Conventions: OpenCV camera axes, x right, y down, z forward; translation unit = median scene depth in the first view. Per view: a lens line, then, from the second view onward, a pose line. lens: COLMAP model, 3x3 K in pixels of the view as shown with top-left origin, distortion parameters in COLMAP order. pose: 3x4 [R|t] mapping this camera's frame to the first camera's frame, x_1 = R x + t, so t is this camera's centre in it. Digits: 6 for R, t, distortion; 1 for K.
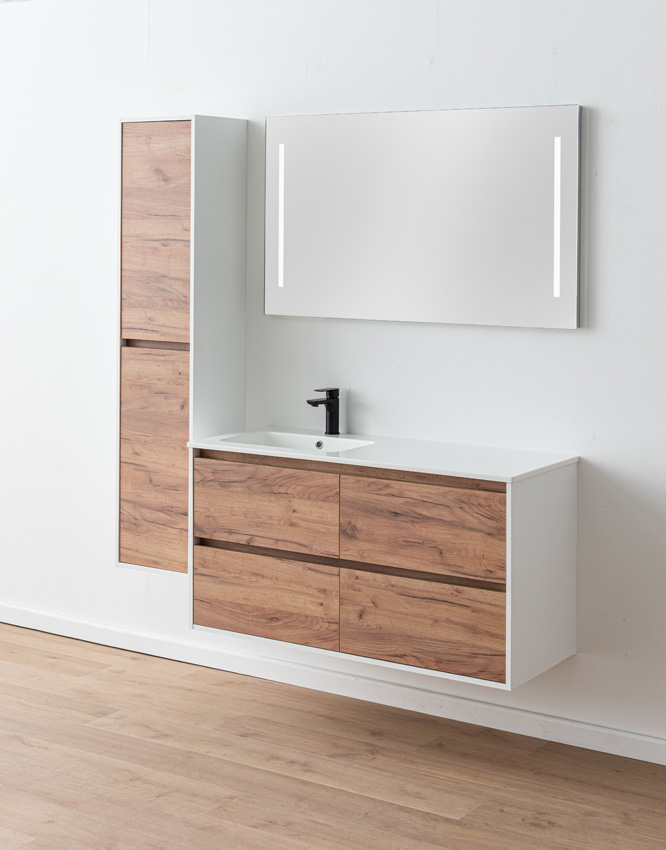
lens RADIAL K [[1541.4, 0, 329.1], [0, 1541.4, 248.6], [0, 0, 1]] dist [0.014459, 0.000000]
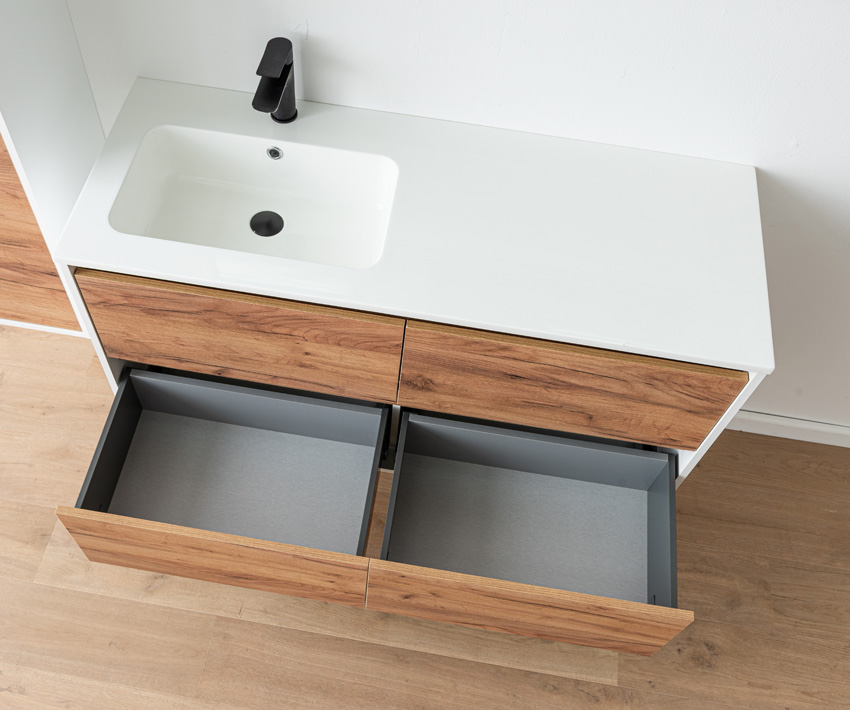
lens RADIAL K [[876.4, 0, 381.3], [0, 876.4, 357.6], [0, 0, 1]] dist [-0.014158, 0.000000]
pose [[0.909606, -0.328618, 0.254218, -0.081463], [-0.029860, 0.558589, 0.828907, -0.101289], [-0.414398, -0.761569, 0.498284, 0.827342]]
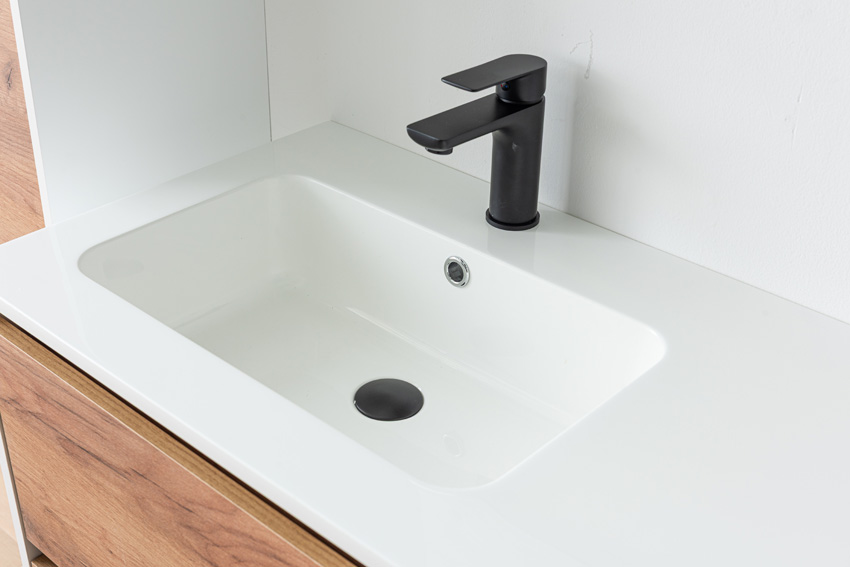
lens RADIAL K [[1202.6, 0, 434.7], [0, 1202.6, 285.1], [0, 0, 1]] dist [-0.023028, 0.000000]
pose [[0.988130, 0.089070, -0.125163, 0.017873], [-0.016908, 0.872861, 0.487677, 0.027208], [0.152687, -0.479772, 0.864006, 0.873786]]
